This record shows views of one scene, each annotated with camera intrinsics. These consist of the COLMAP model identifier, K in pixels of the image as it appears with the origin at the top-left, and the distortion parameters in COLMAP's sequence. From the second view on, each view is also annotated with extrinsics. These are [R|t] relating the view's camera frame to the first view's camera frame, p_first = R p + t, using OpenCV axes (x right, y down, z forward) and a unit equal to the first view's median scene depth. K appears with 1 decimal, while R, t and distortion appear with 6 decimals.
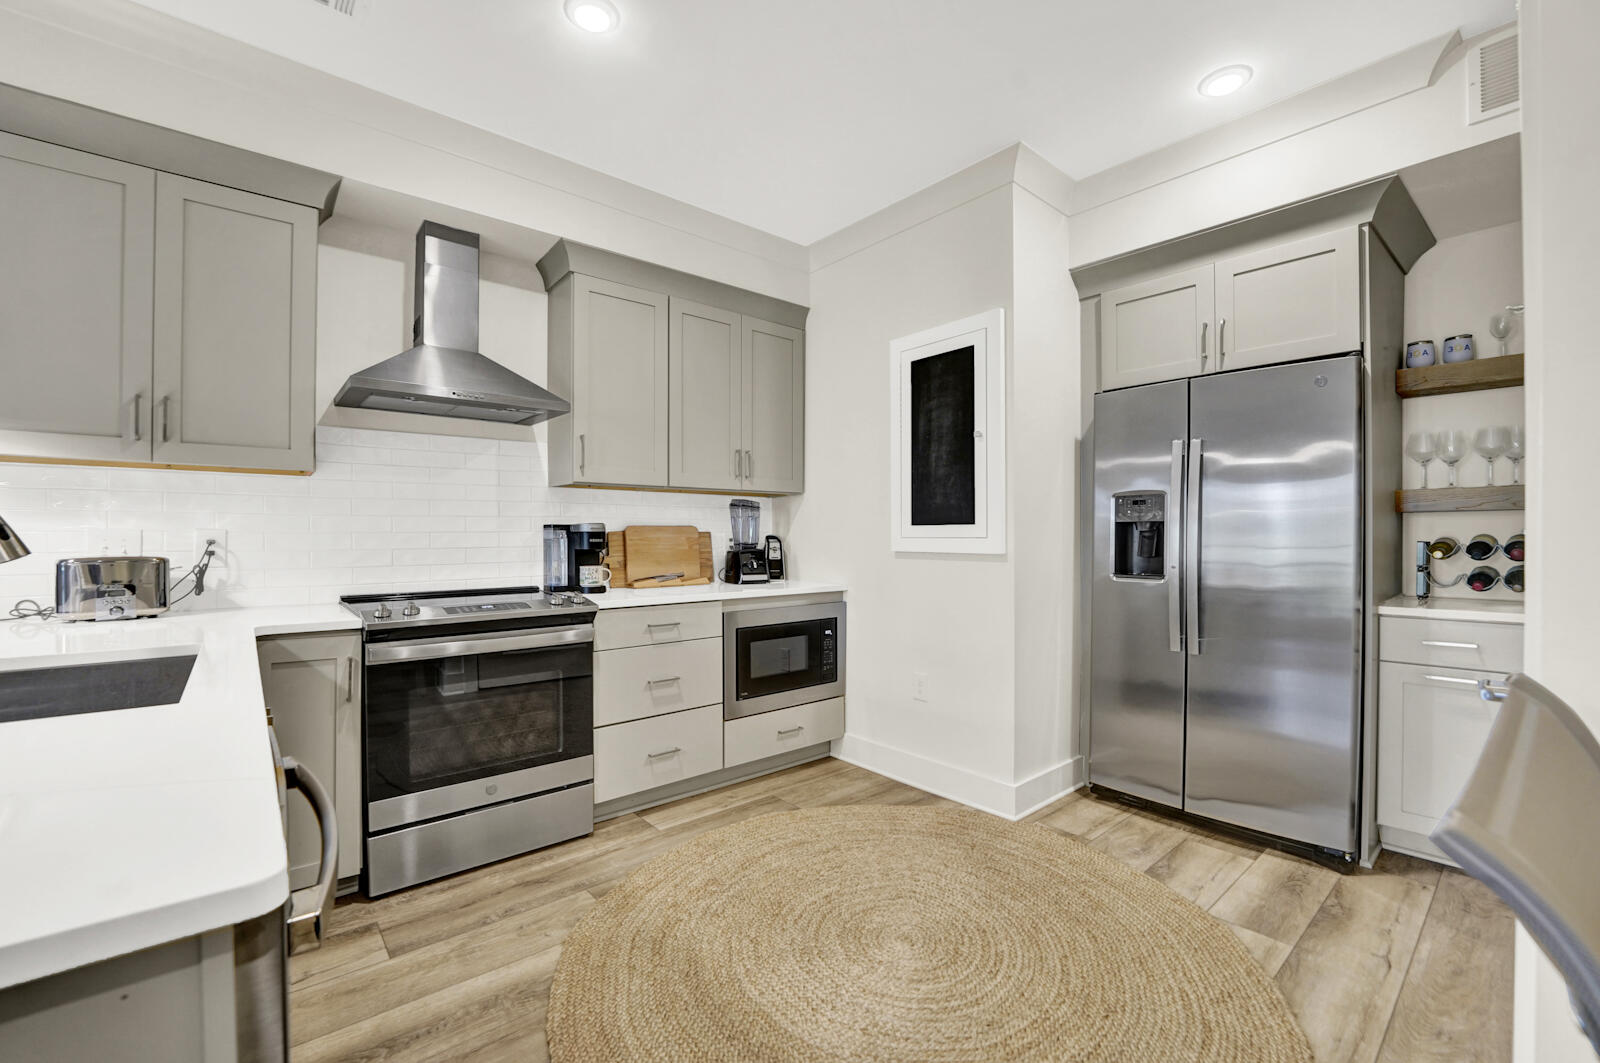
lens RADIAL K [[665.8, 0, 786.8], [0, 665.8, 538.3], [0, 0, 1]] dist [-0.034161, 0.005215]
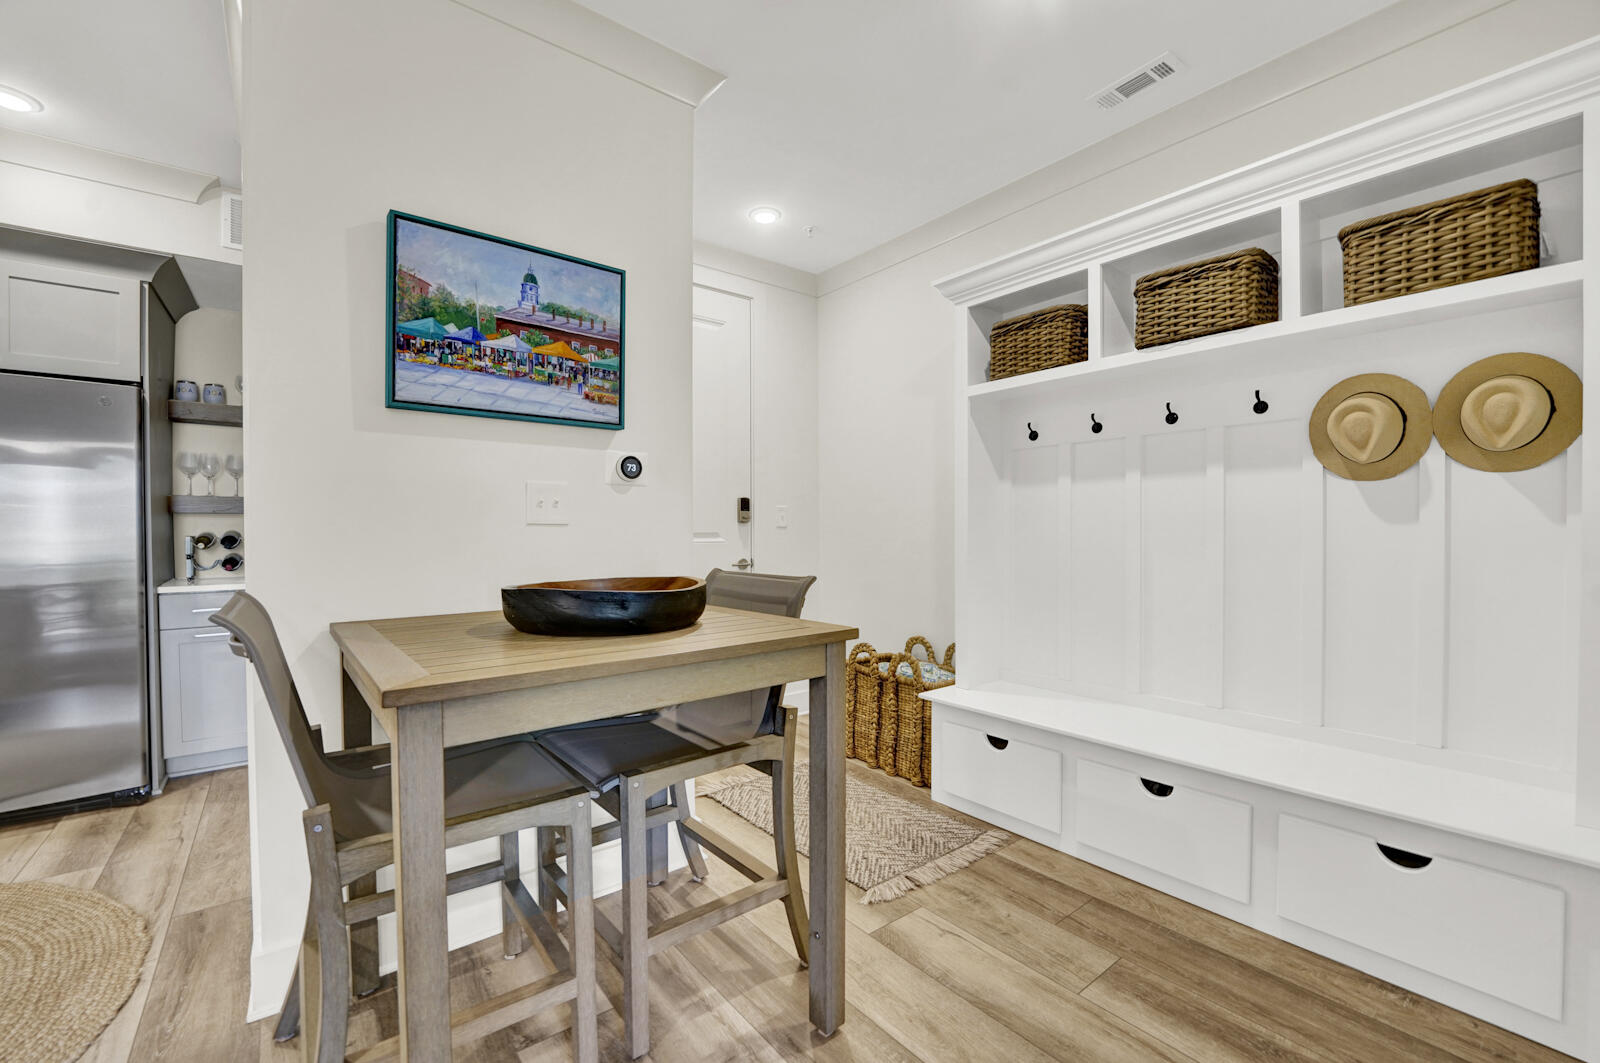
lens RADIAL K [[658.0, 0, 786.8], [0, 658.0, 540.9], [0, 0, 1]] dist [-0.033873, 0.005008]
pose [[0.039755, -0.014948, 0.999098, -0.234062], [0.006633, 0.999870, 0.014696, 0.003140], [-0.999187, 0.006042, 0.039849, -0.227901]]
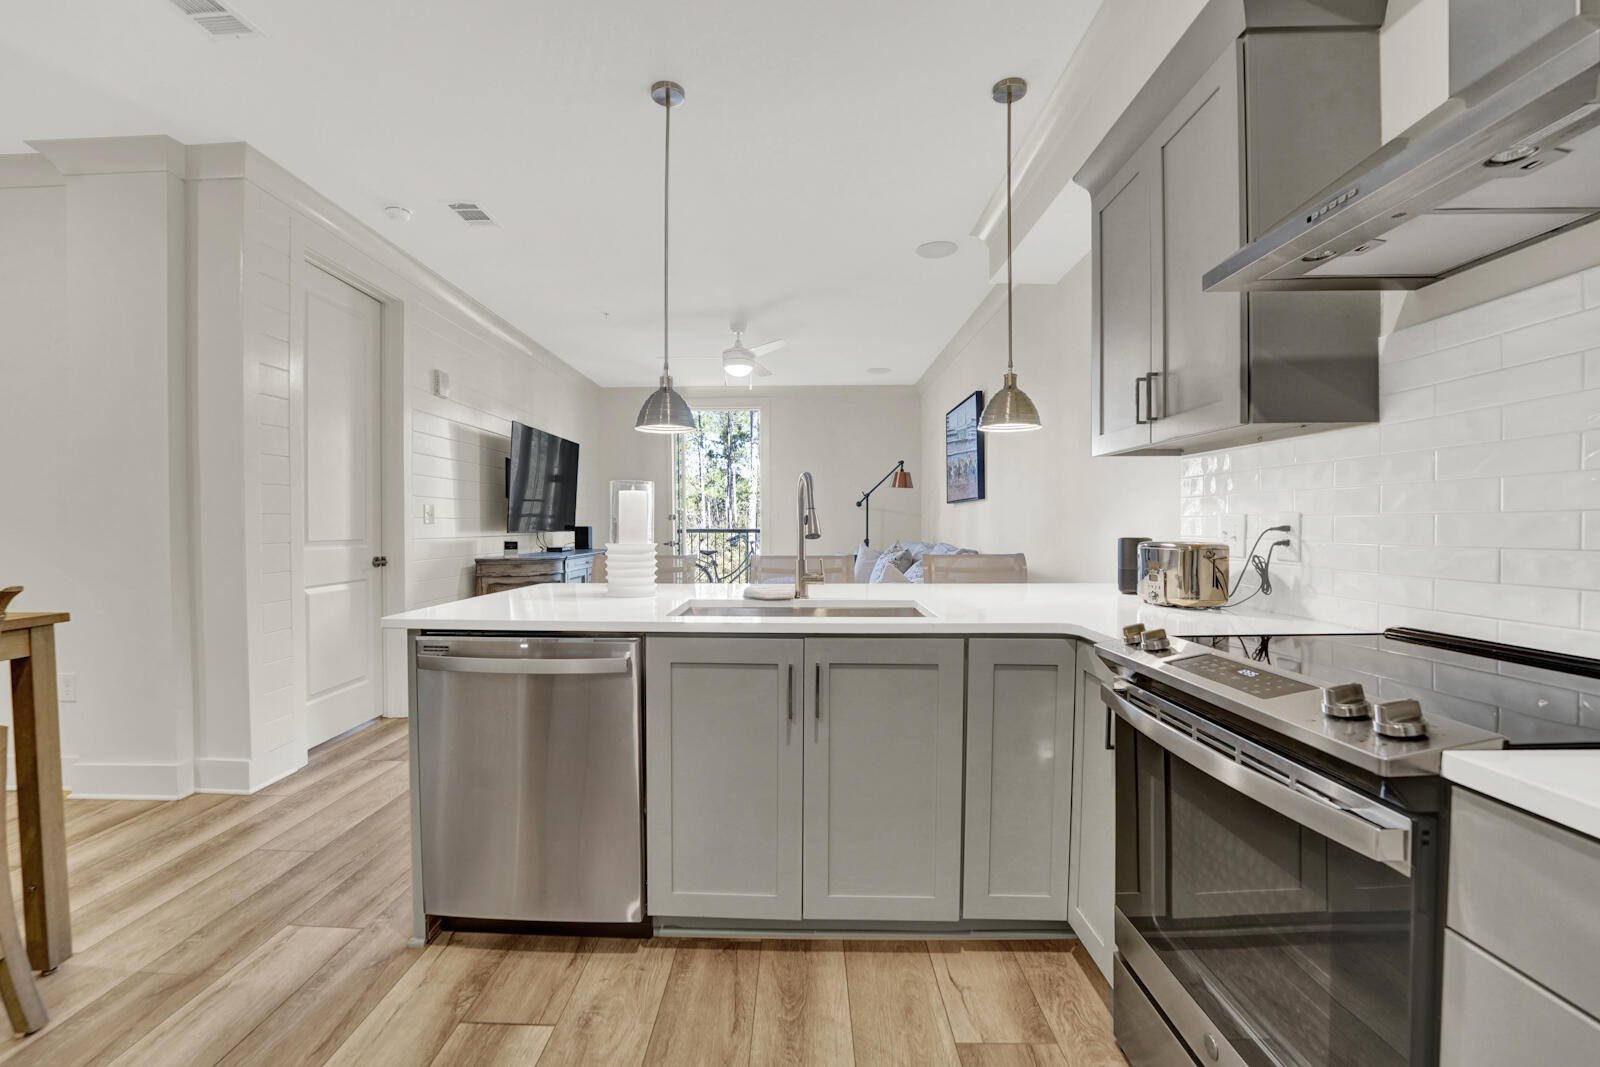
lens RADIAL K [[690.9, 0, 782.1], [0, 690.9, 536.6], [0, 0, 1]] dist [-0.025823, 0.000251]
pose [[-0.668382, 0.016120, -0.743644, 0.100015], [0.001798, 0.999797, 0.020056, -0.001574], [0.743816, 0.012067, -0.668275, 0.902377]]
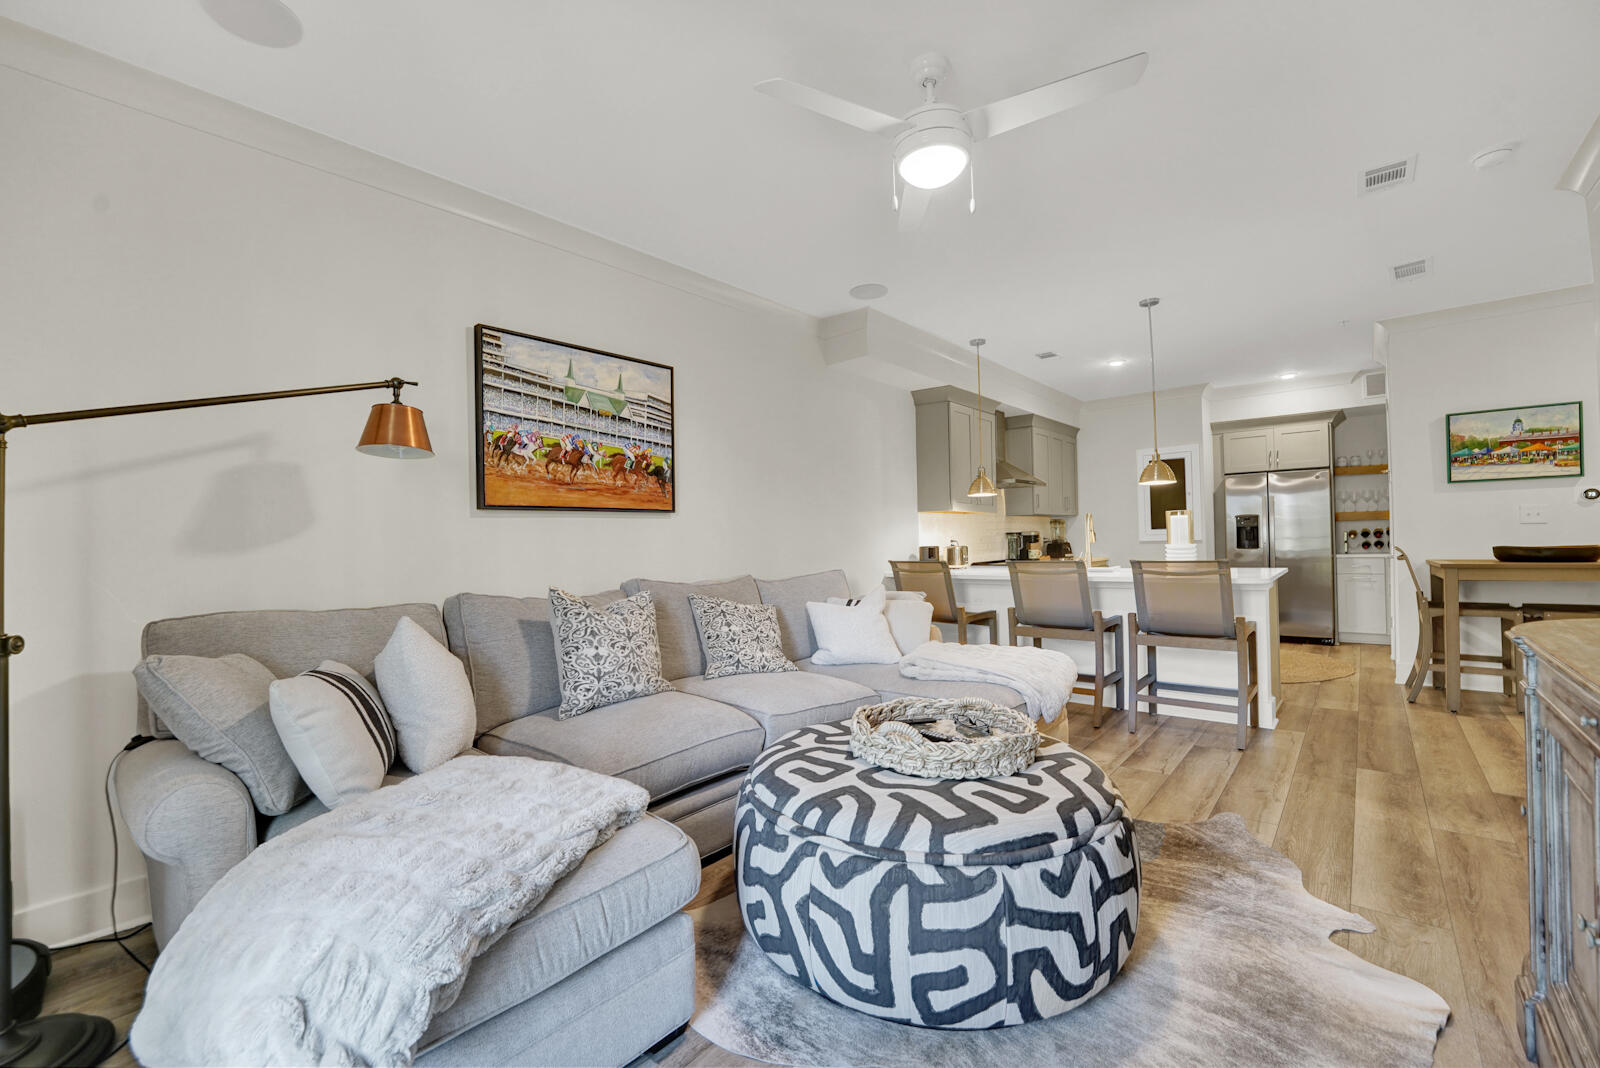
lens RADIAL K [[654.1, 0, 786.0], [0, 654.1, 539.1], [0, 0, 1]] dist [-0.027714, 0.003884]
pose [[0.990221, -0.021680, 0.137813, -1.563918], [0.023176, 0.999689, -0.009259, 0.004834], [-0.137569, 0.012362, 0.990415, -1.224126]]
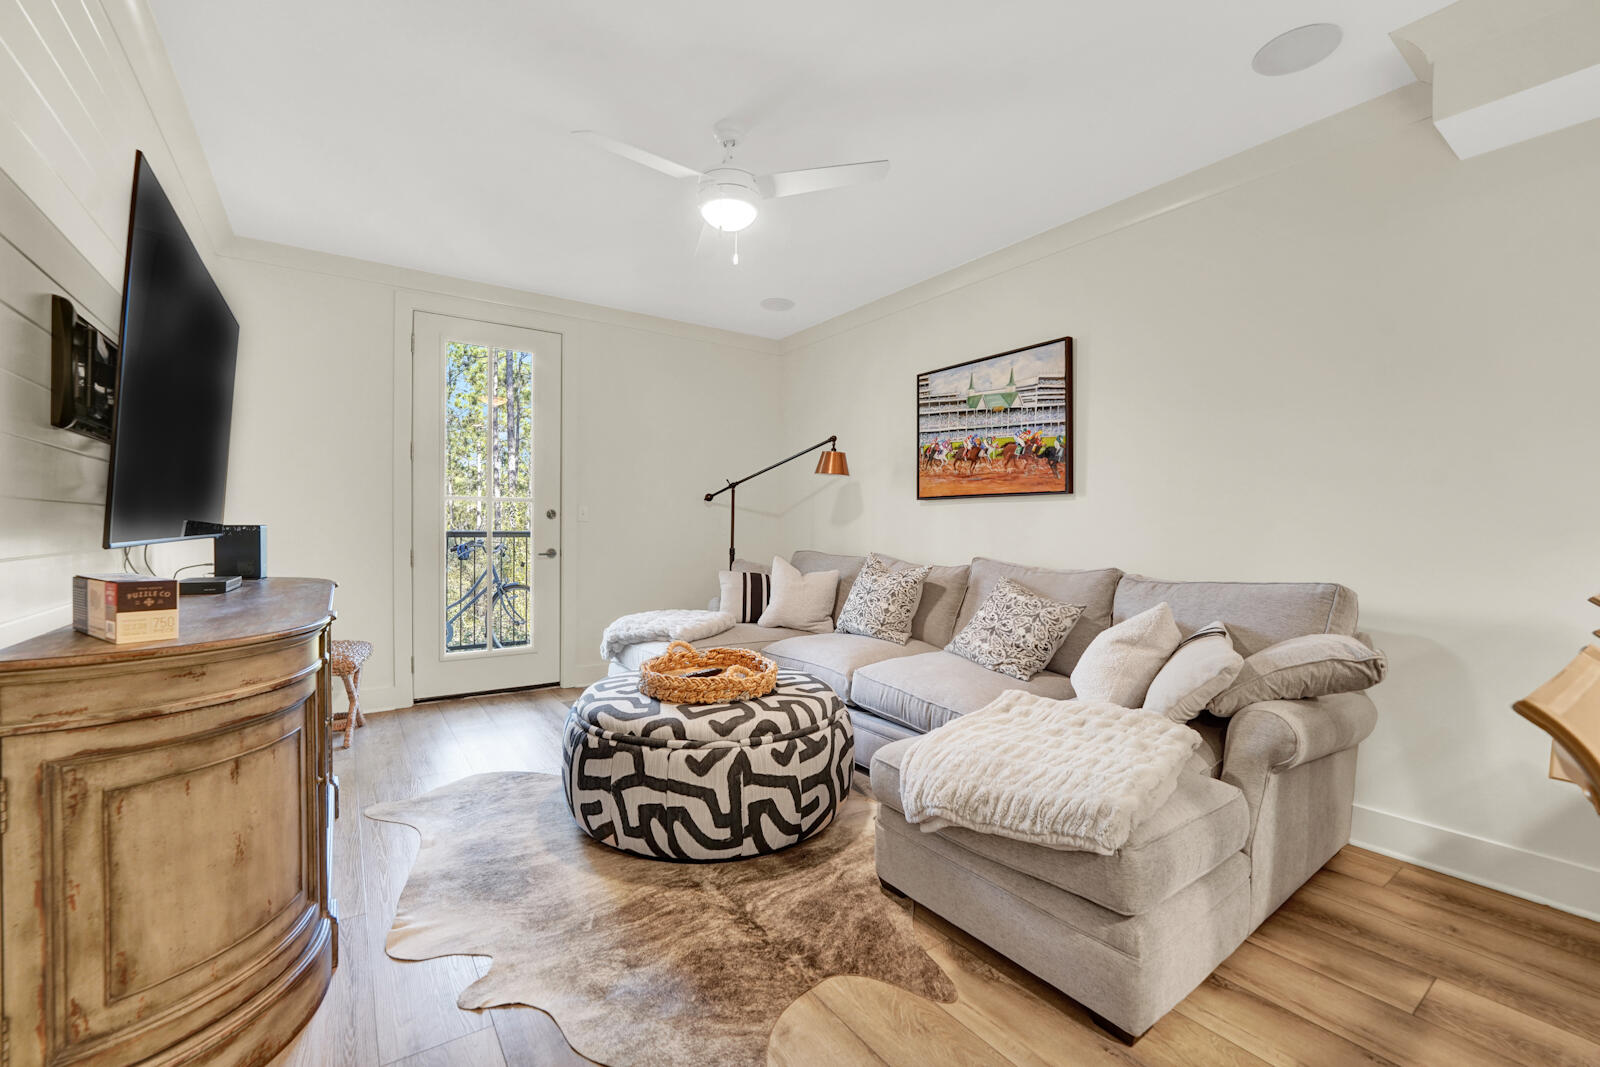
lens RADIAL K [[665.8, 0, 786.8], [0, 665.8, 540.3], [0, 0, 1]] dist [-0.034161, 0.005215]
pose [[-0.103139, 0.019445, -0.994477, -0.351430], [-0.012014, 0.999712, 0.020793, 0.002512], [0.994594, 0.014092, -0.102875, -0.314062]]
